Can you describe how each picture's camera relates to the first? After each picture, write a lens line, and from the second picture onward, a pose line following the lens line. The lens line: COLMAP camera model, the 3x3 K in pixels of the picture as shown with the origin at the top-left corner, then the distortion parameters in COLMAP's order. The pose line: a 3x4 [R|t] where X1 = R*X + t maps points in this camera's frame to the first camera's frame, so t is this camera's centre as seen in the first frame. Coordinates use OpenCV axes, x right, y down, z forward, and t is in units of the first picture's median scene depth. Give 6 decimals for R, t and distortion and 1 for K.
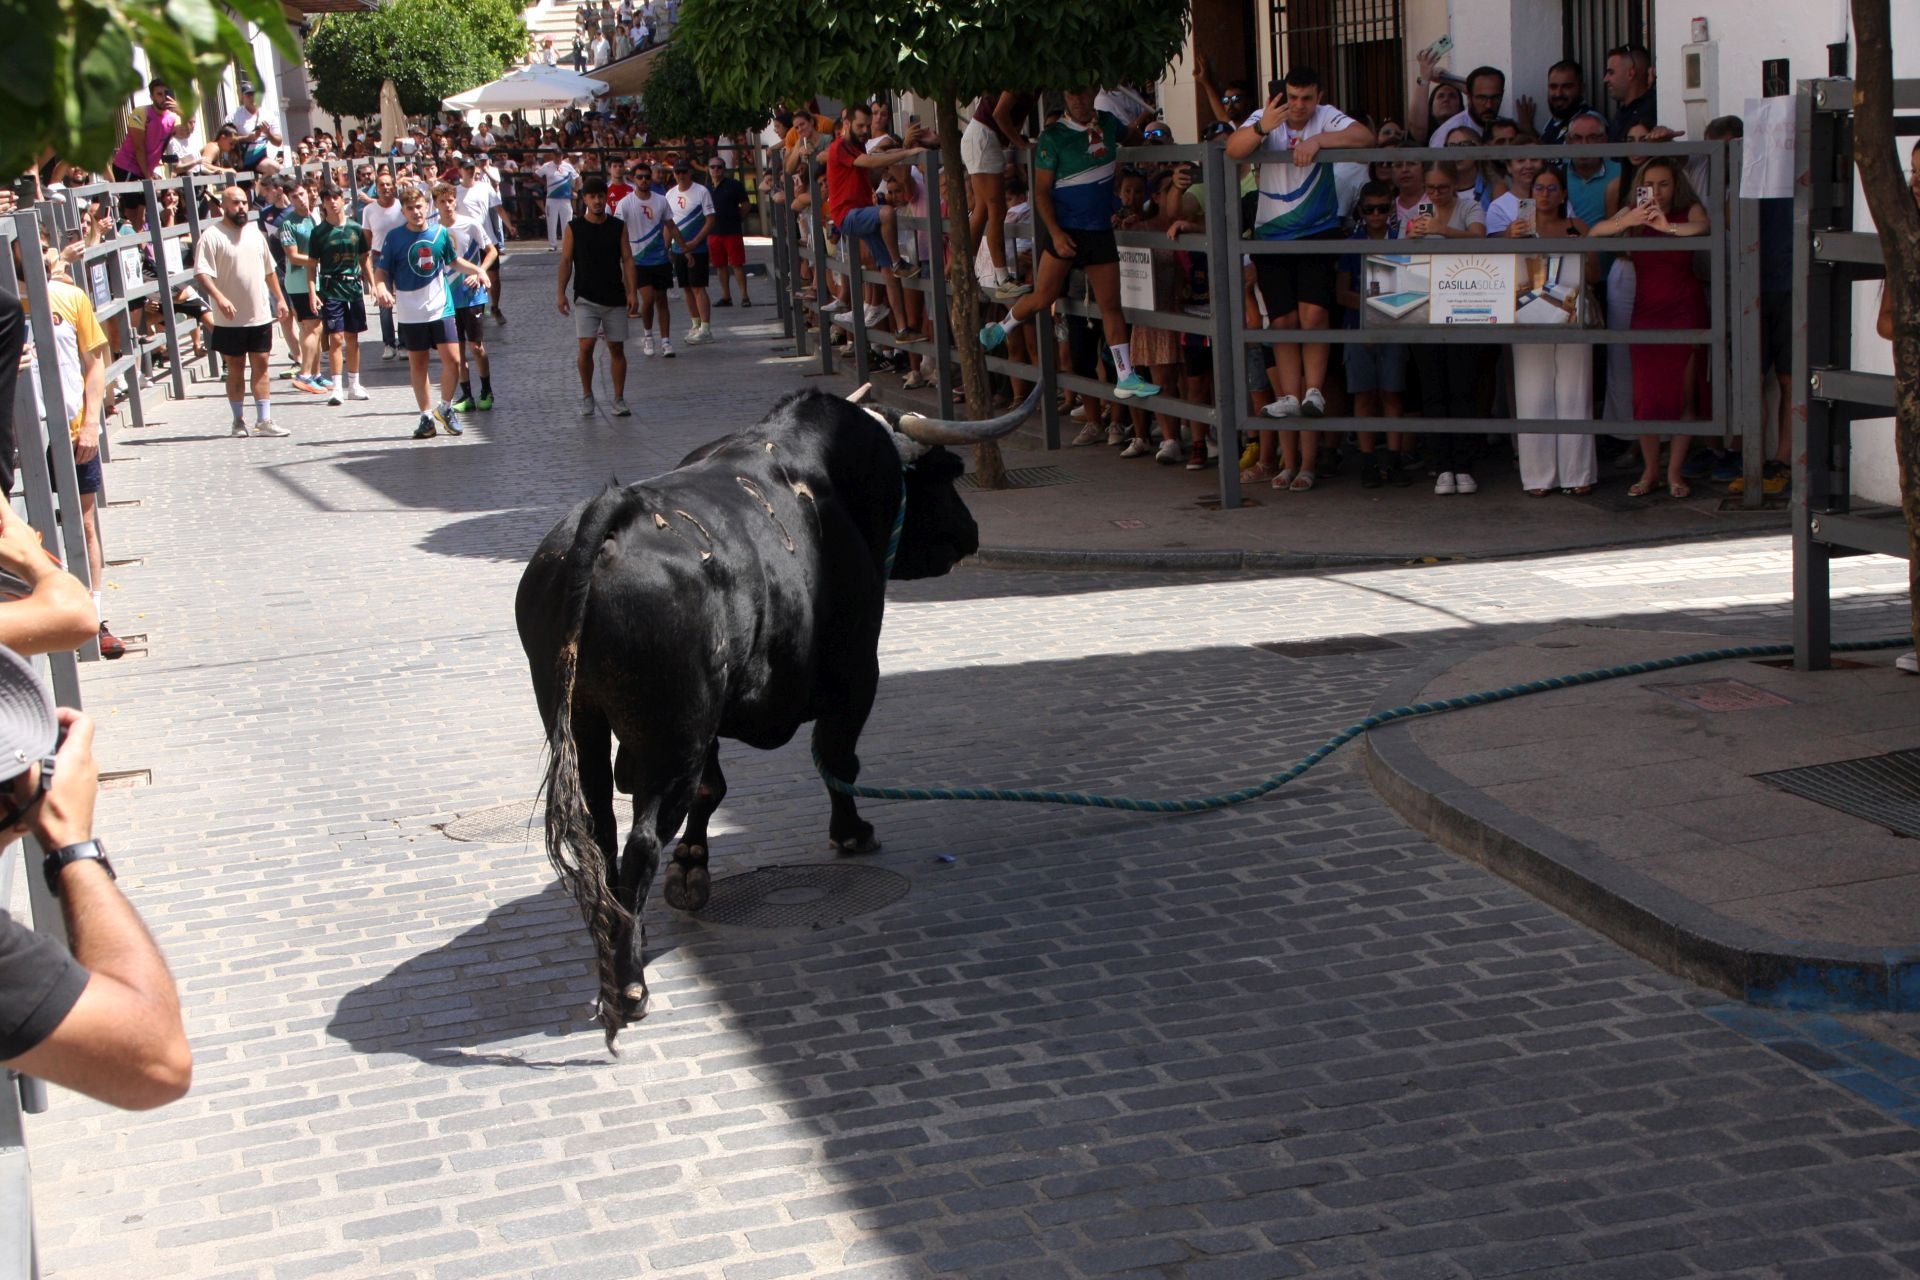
lens RADIAL K [[3001.3, 0, 962.1], [0, 3001.3, 681.1], [0, 0, 1]] dist [0.062671, 0.625071]
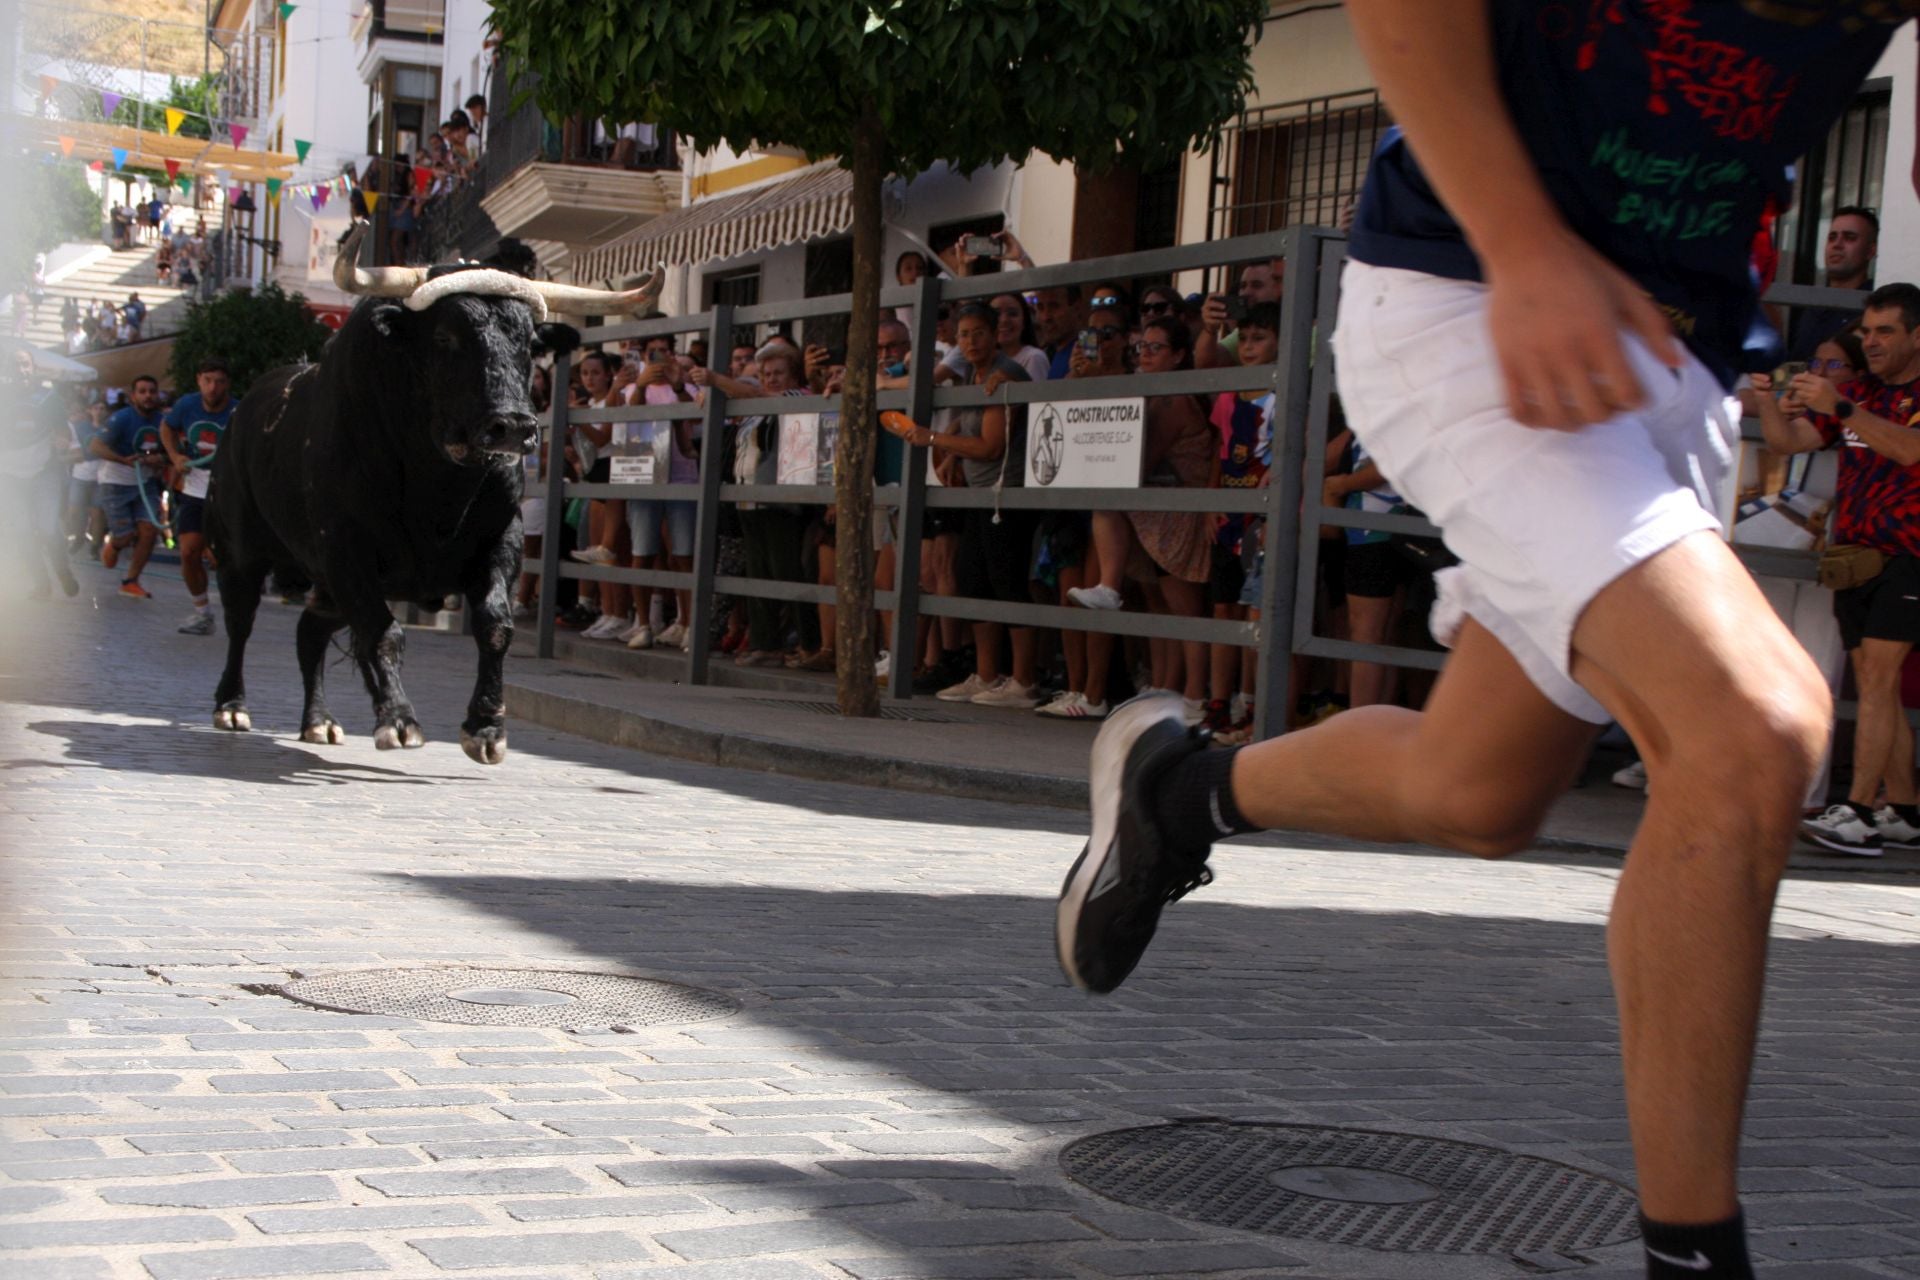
lens RADIAL K [[3468.1, 0, 1065.6], [0, 3468.1, 639.6], [0, 0, 1]] dist [0.206202, 0.754993]
pose [[0.978647, 0.128980, 0.160044, -0.083077], [-0.104872, 0.982970, -0.150901, 0.035664], [-0.176782, 0.130895, 0.975507, 0.262470]]
